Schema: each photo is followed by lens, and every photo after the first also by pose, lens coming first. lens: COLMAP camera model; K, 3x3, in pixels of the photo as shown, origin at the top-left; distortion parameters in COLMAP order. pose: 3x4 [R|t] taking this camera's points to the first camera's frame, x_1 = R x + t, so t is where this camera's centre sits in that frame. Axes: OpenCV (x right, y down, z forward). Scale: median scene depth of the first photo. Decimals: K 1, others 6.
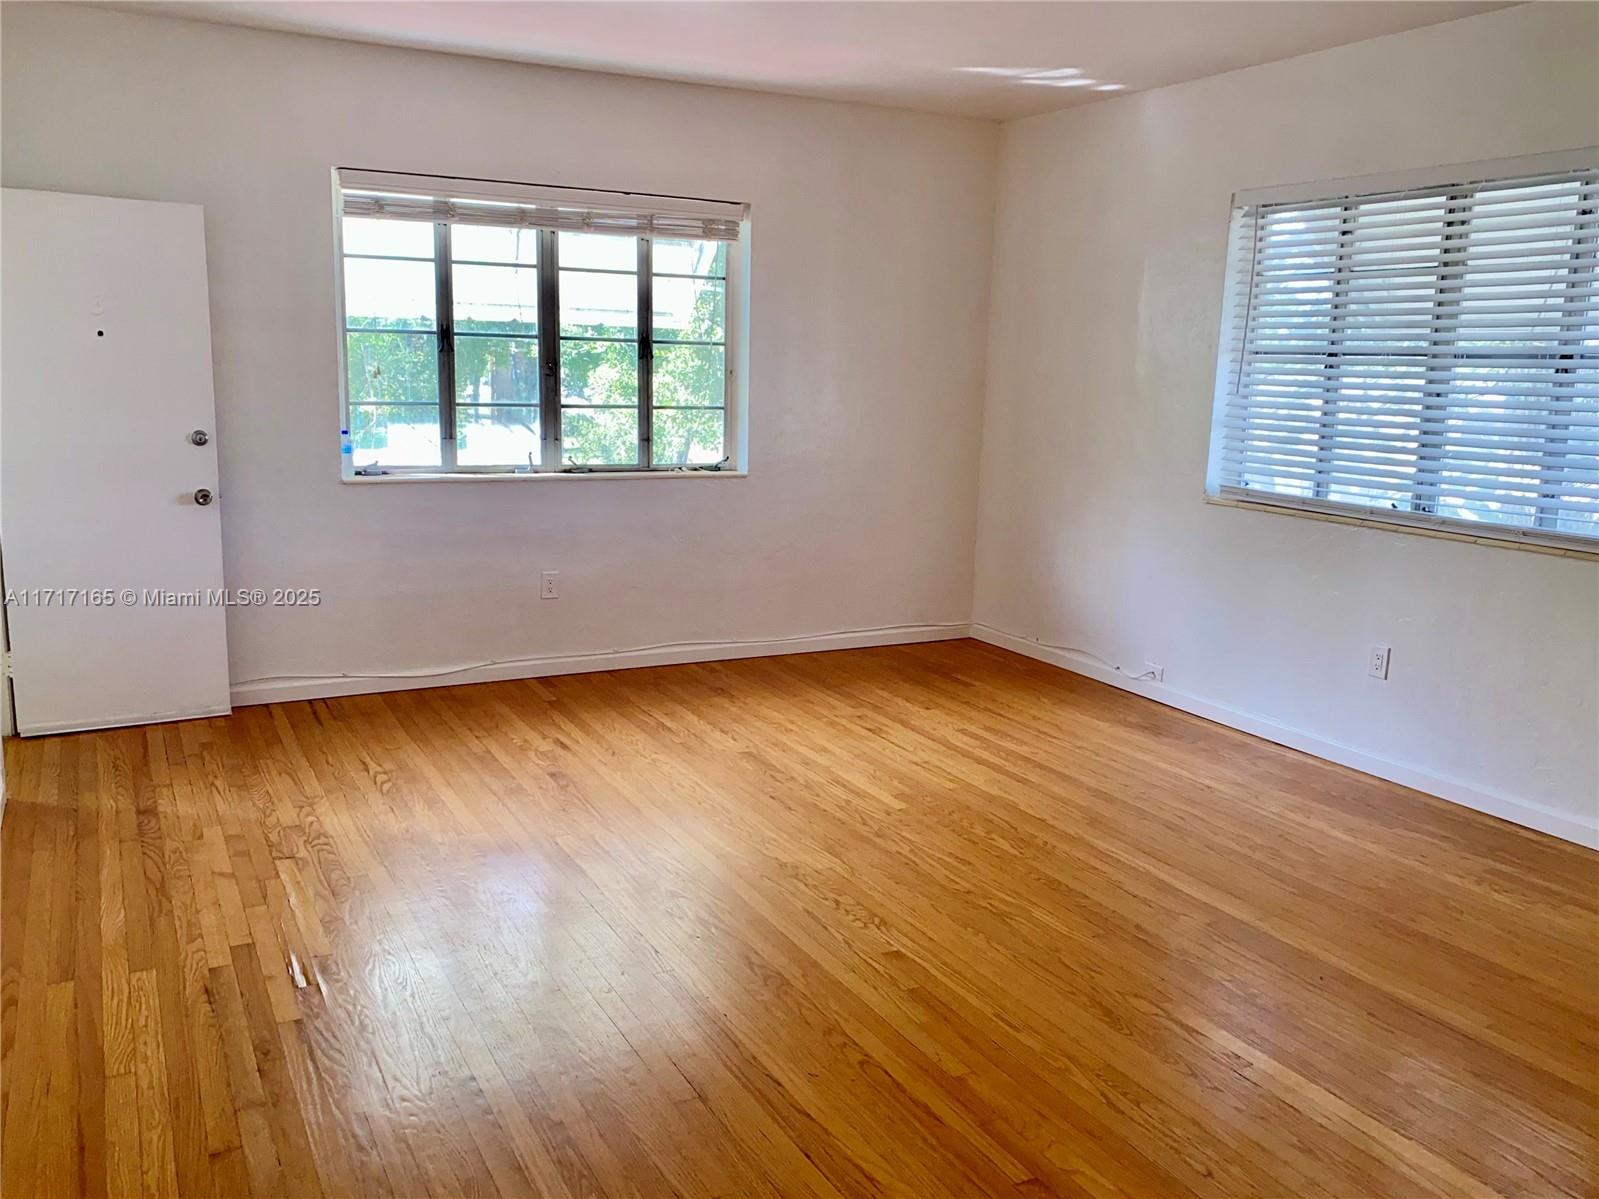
lens RADIAL K [[1346.1, 0, 799.5], [0, 1346.1, 599.5], [0, 0, 1]] dist [0.006729, 0.003791]
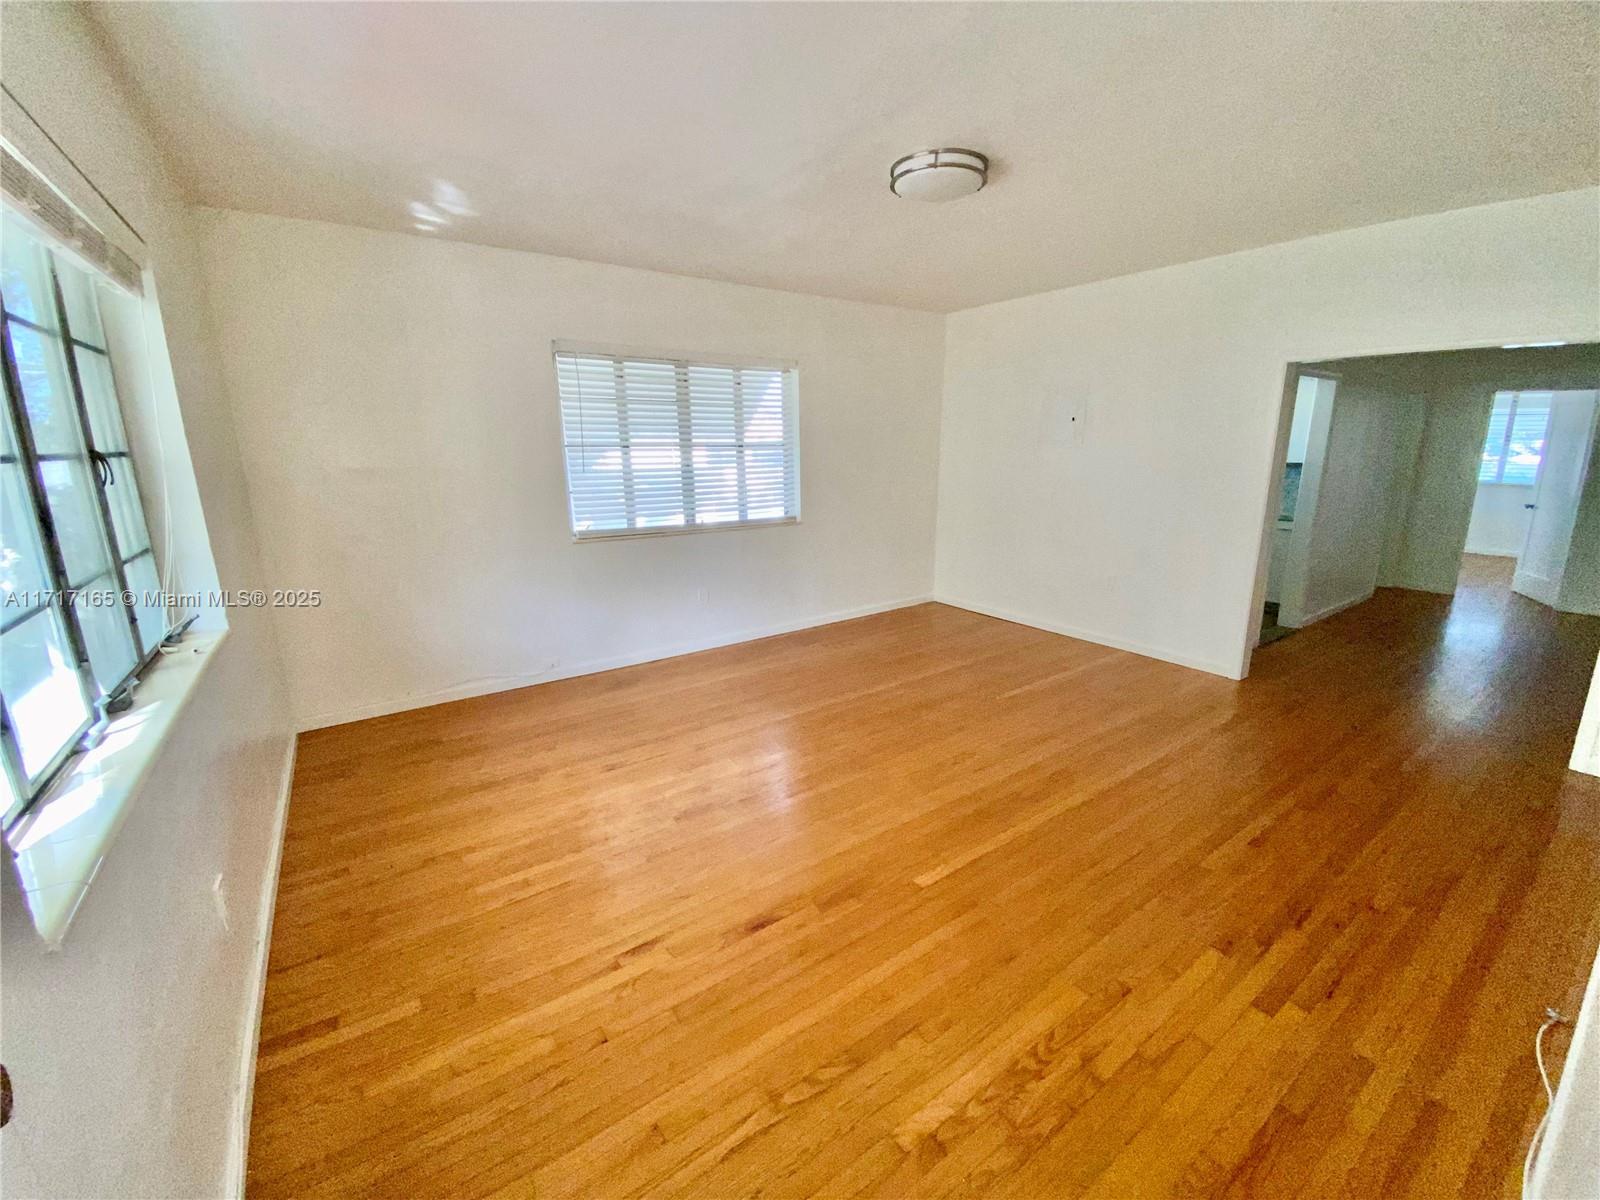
lens RADIAL K [[653.3, 0, 800.0], [0, 653.3, 600.0], [0, 0, 1]] dist [0.000356, -0.009288]
pose [[-0.123062, -0.266316, 0.955998, -0.578263], [0.182563, 0.940804, 0.285584, -0.218326], [-0.975462, 0.209674, -0.067158, 0.973775]]
